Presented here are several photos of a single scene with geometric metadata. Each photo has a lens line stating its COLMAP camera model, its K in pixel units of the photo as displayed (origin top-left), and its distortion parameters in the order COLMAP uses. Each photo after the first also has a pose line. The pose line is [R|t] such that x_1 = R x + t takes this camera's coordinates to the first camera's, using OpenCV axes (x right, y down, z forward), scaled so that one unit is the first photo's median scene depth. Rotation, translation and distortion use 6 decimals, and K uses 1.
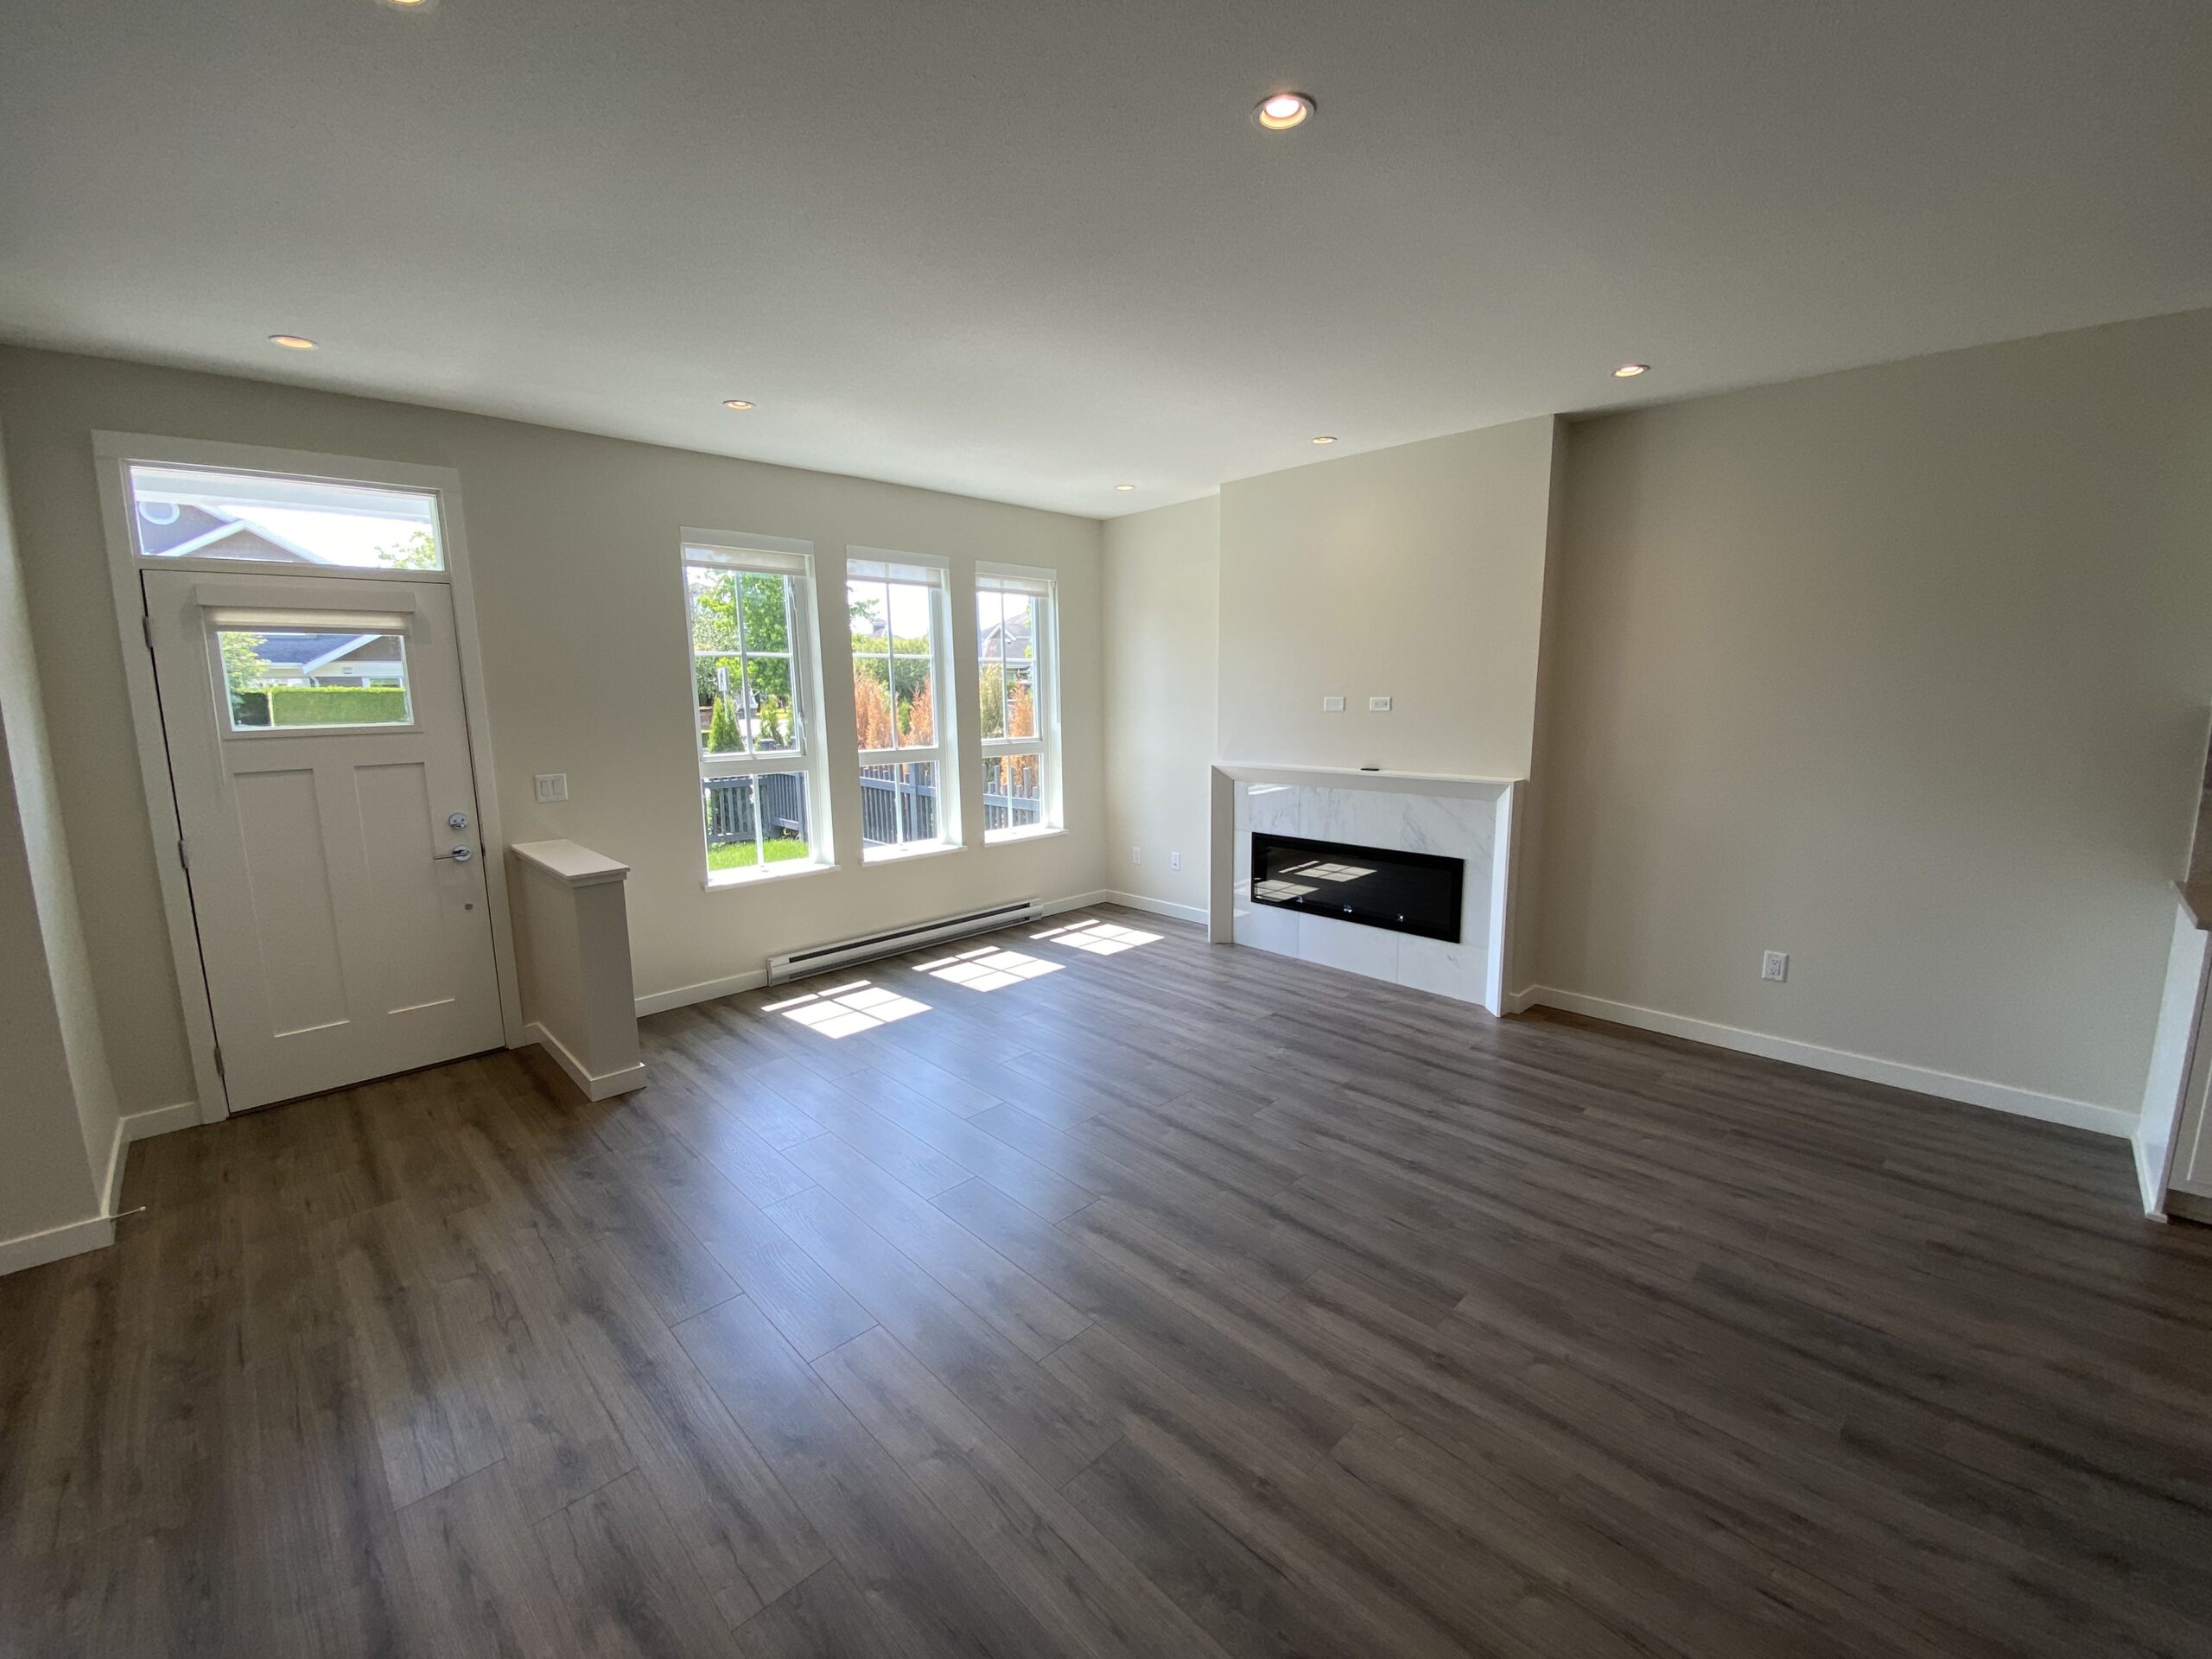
lens RADIAL K [[895.5, 0, 1106.0], [0, 895.5, 829.5], [0, 0, 1]] dist [0.034800, -0.026117]
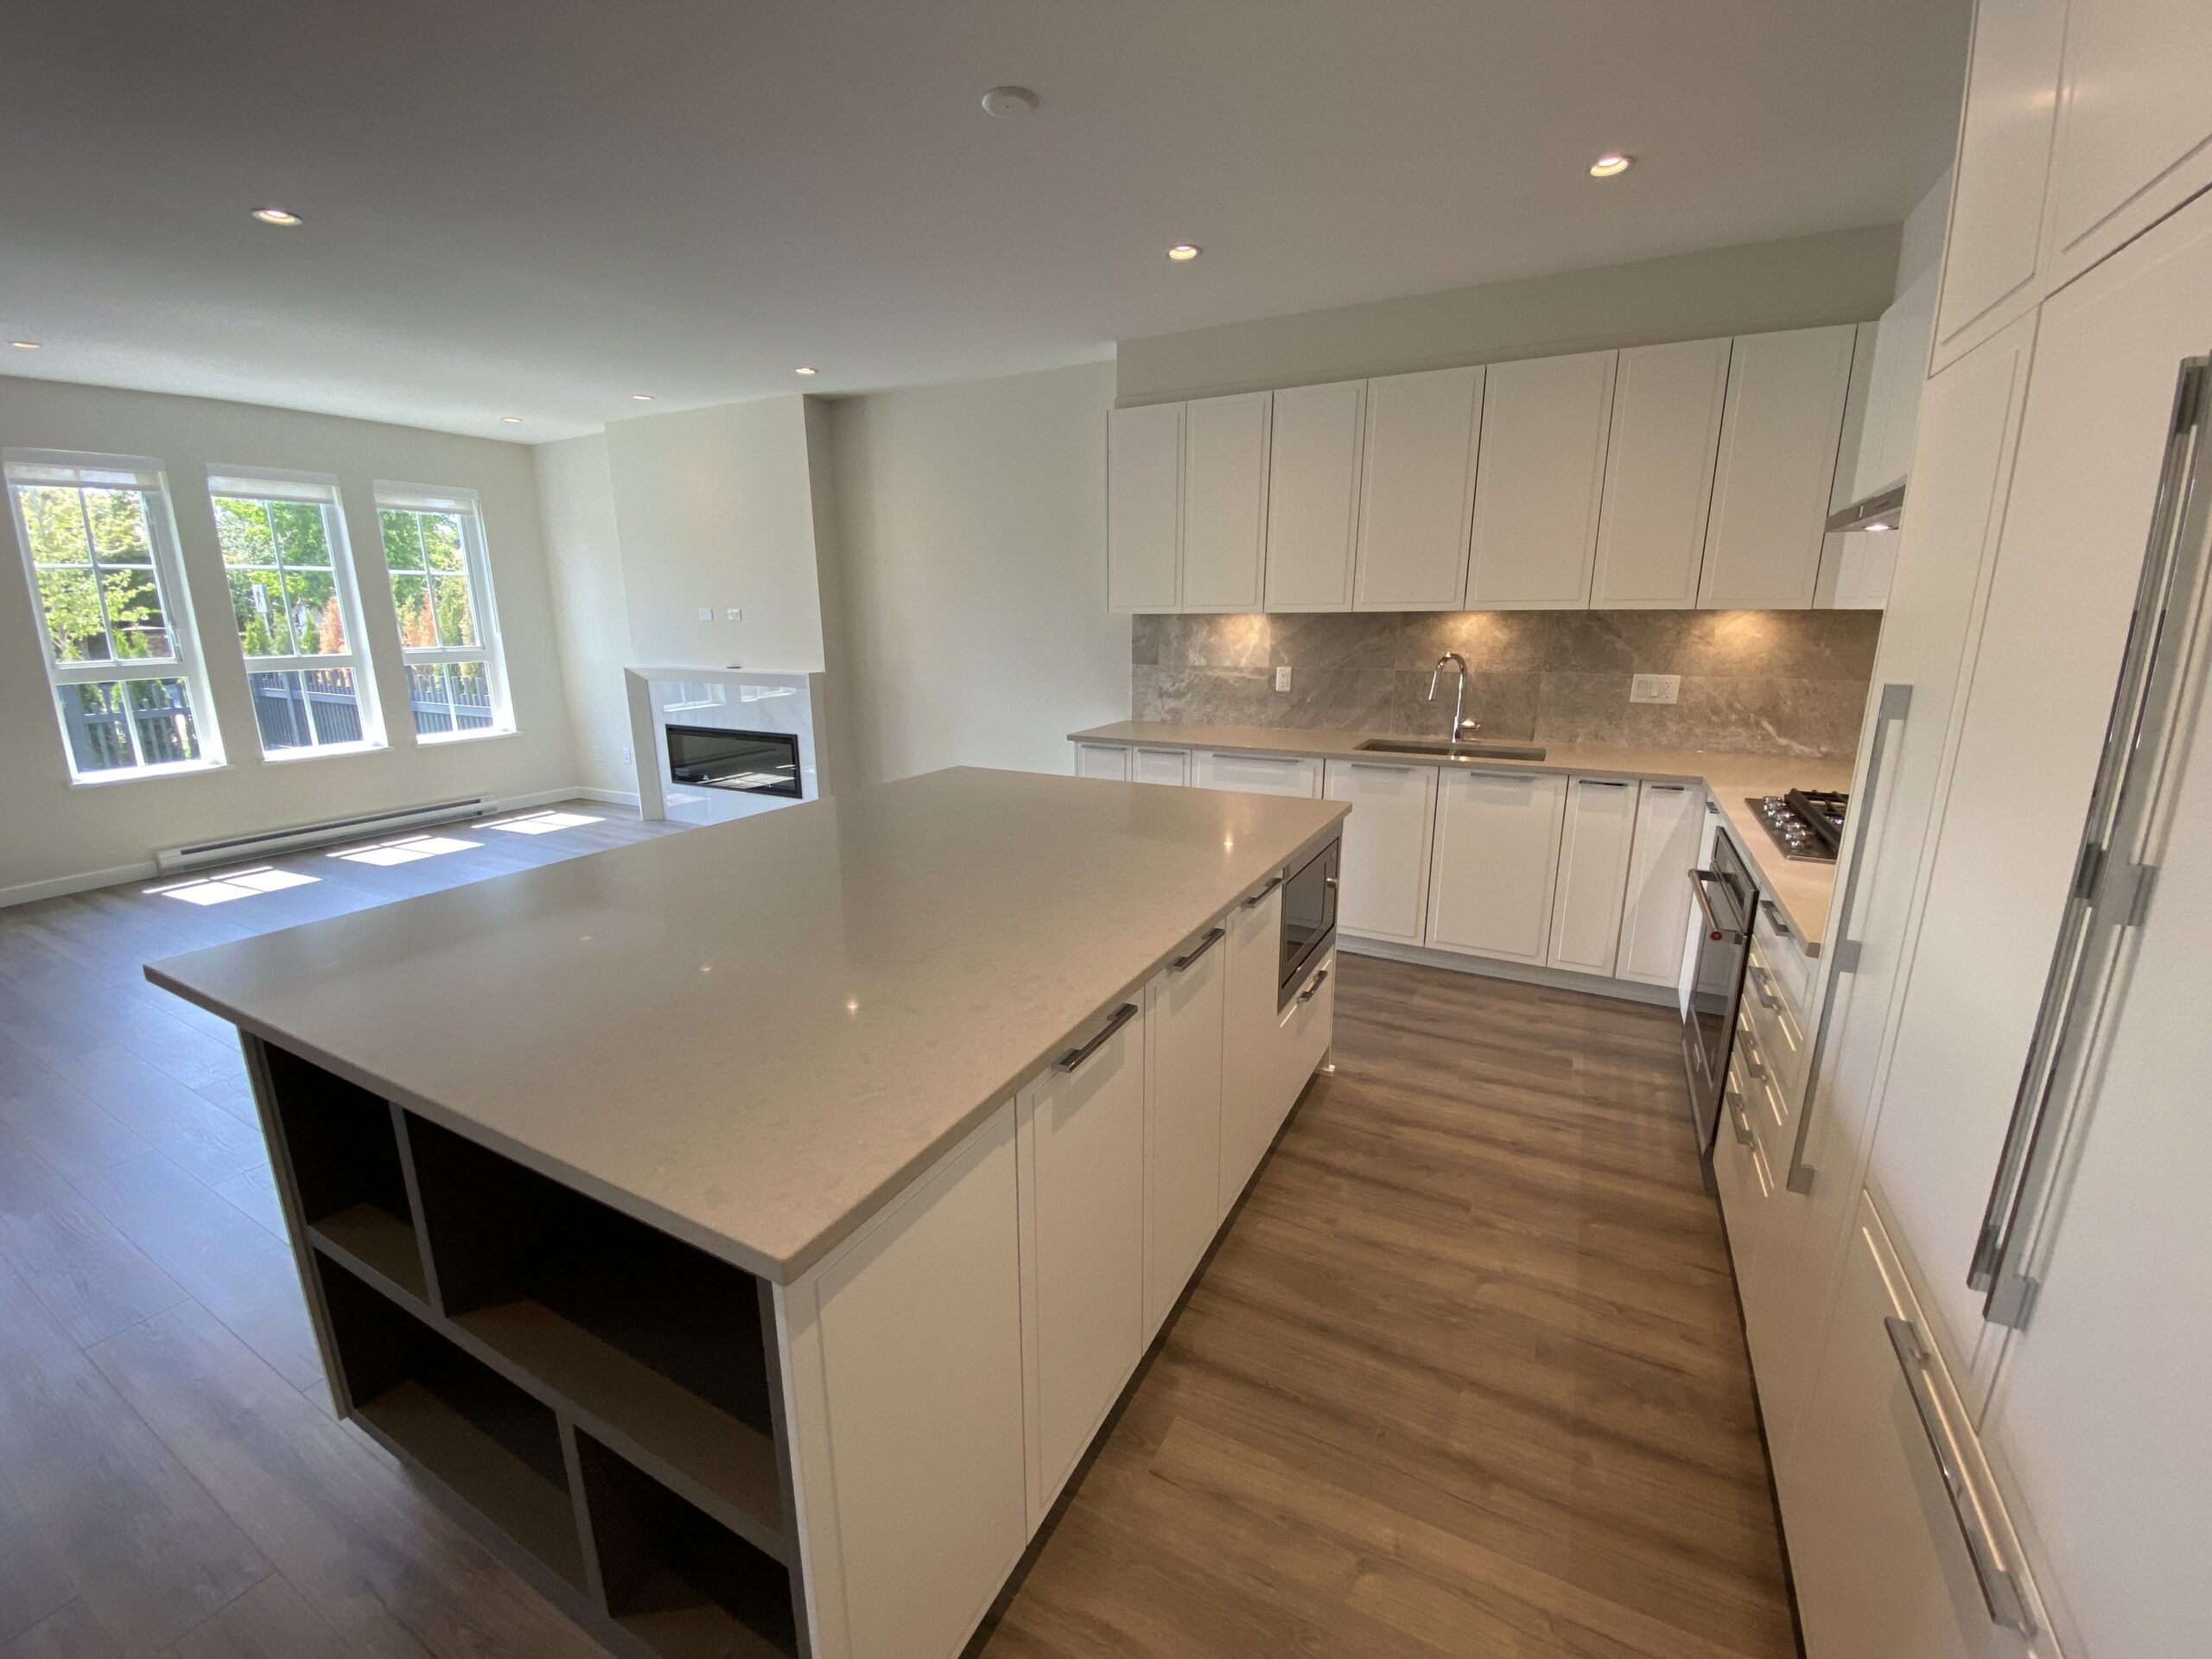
lens RADIAL K [[887.7, 0, 1092.8], [0, 887.7, 833.7], [0, 0, 1]] dist [0.046601, -0.034499]
pose [[0.954878, -0.065120, 0.289771, 0.449113], [0.041815, 0.995425, 0.085908, 0.088047], [-0.294039, -0.069915, 0.953233, -0.412829]]
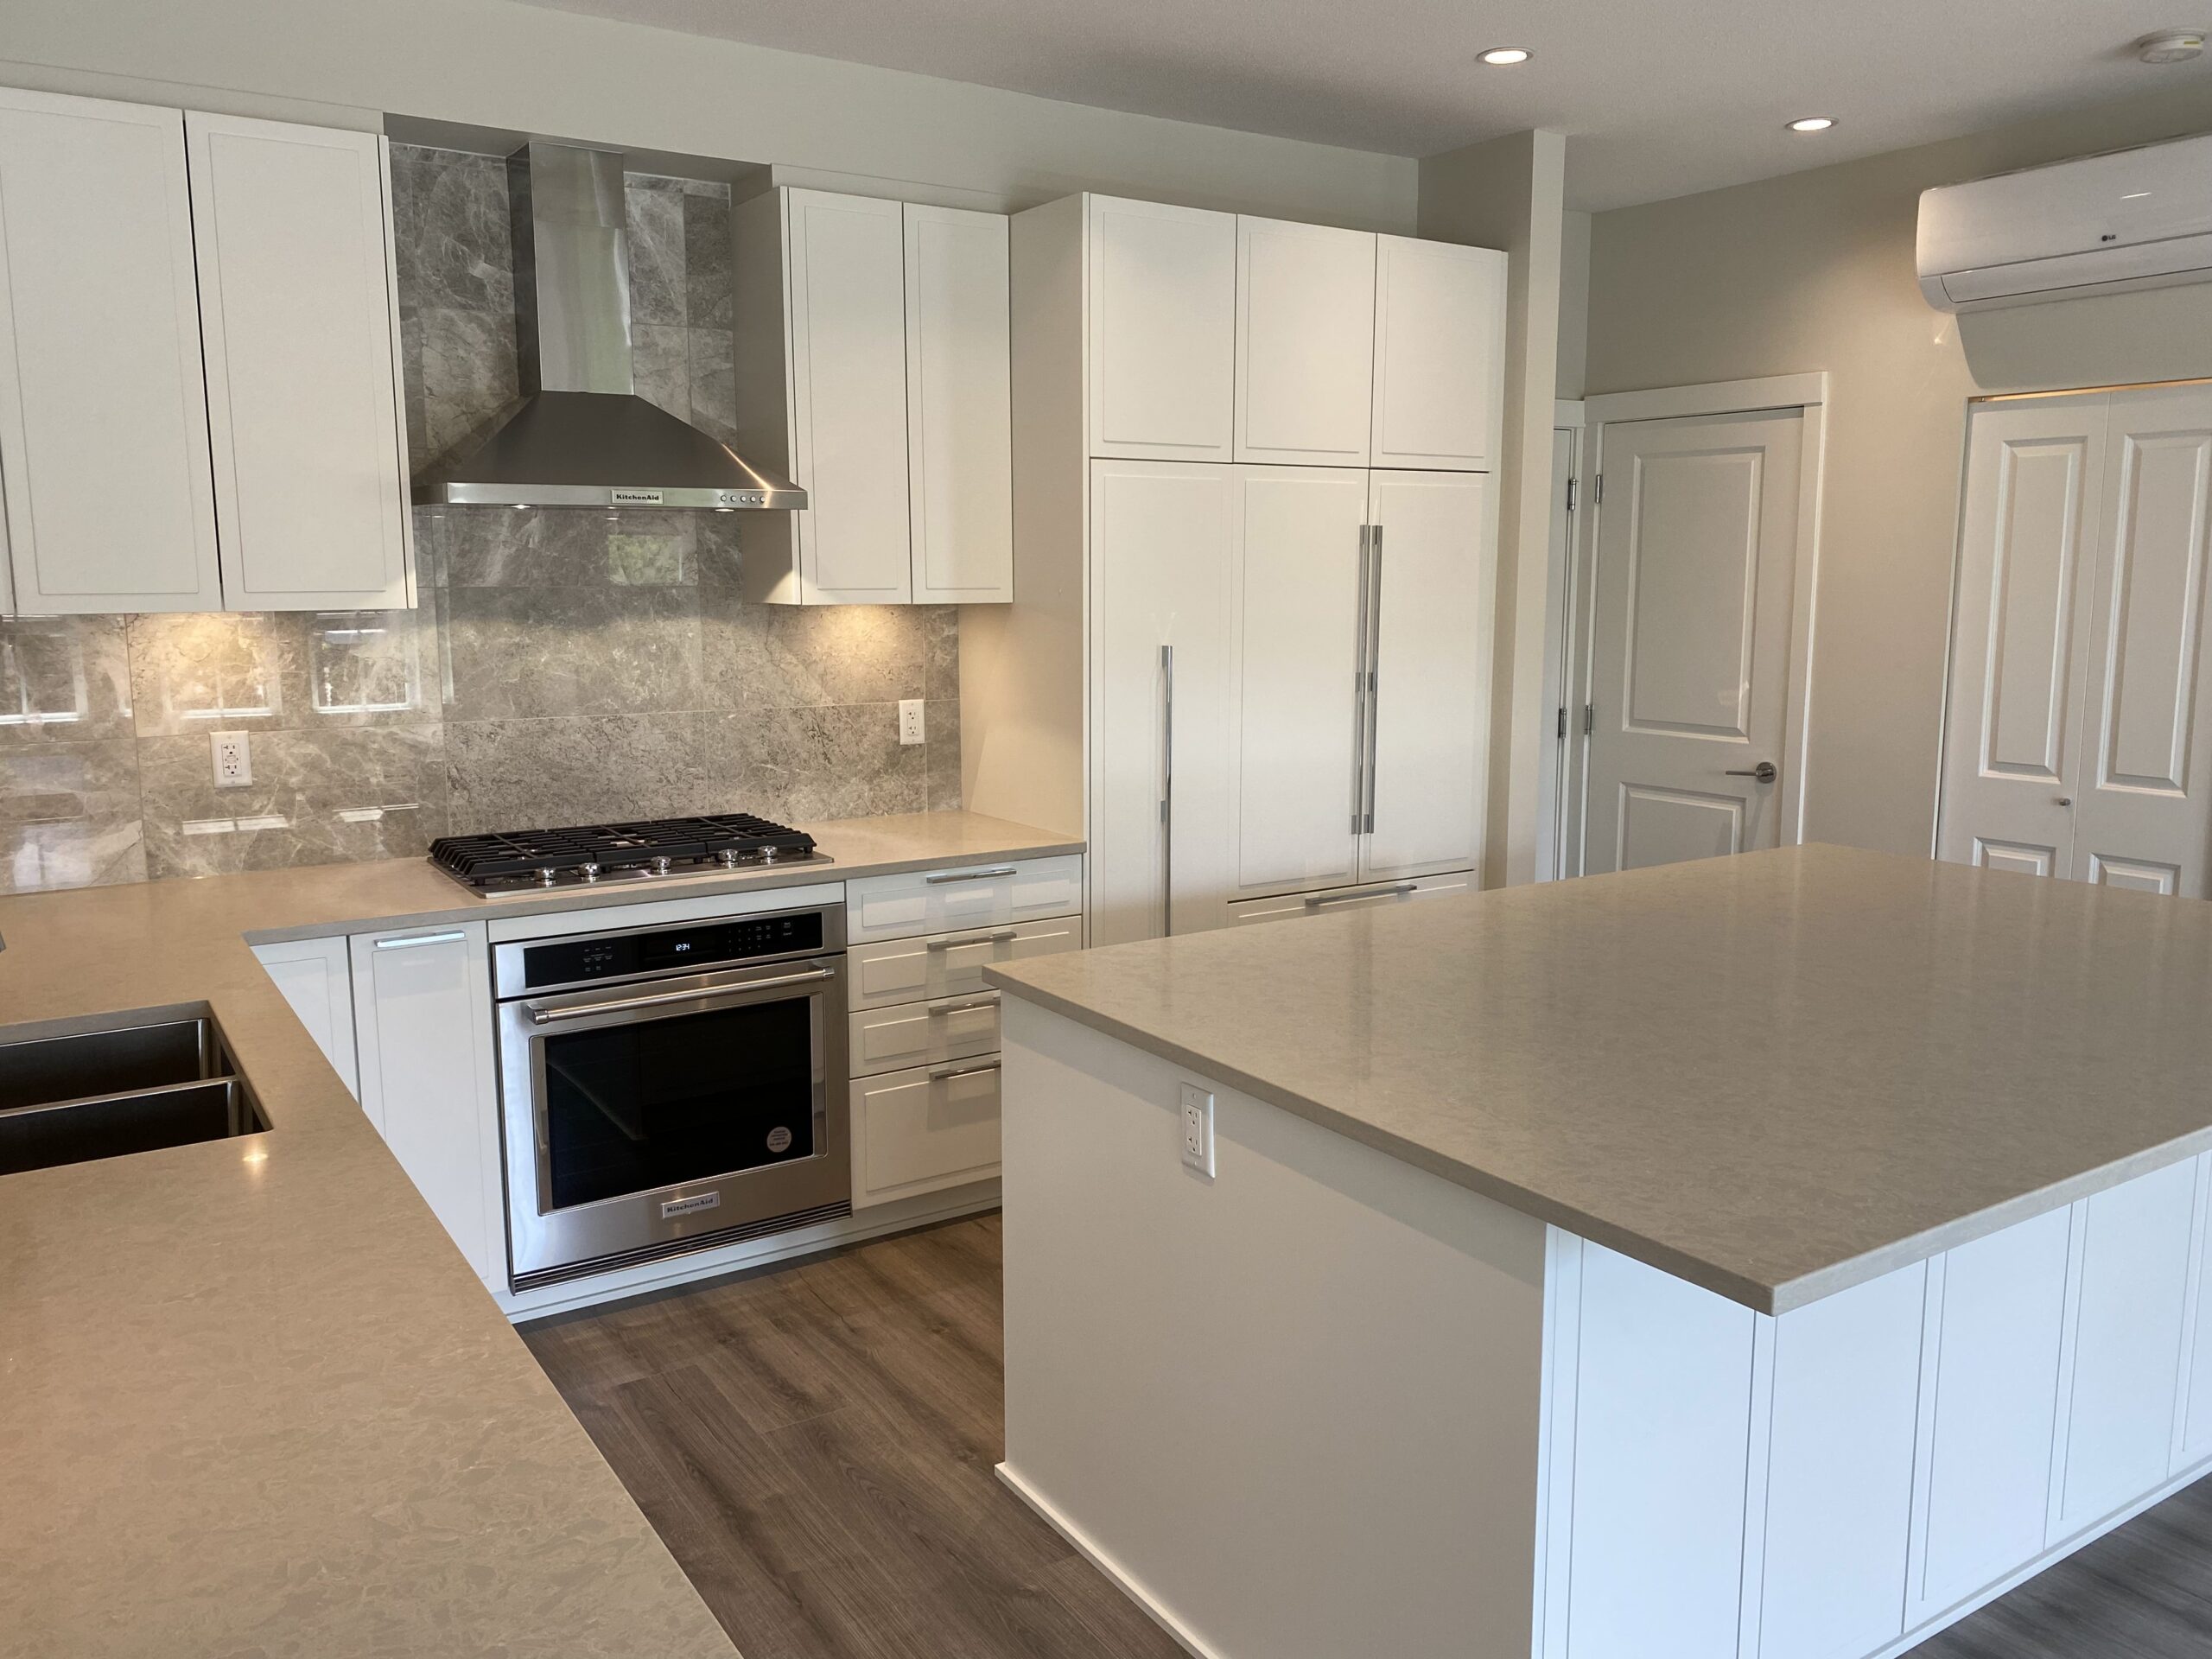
lens RADIAL K [[1697.5, 0, 1118.4], [0, 1697.5, 822.0], [0, 0, 1]] dist [0.041331, -0.002486]
pose [[-0.982725, -0.016823, 0.184304, 0.648197], [0.040885, 0.951521, 0.304854, -0.128447], [-0.180497, 0.307123, -0.934396, 0.762424]]
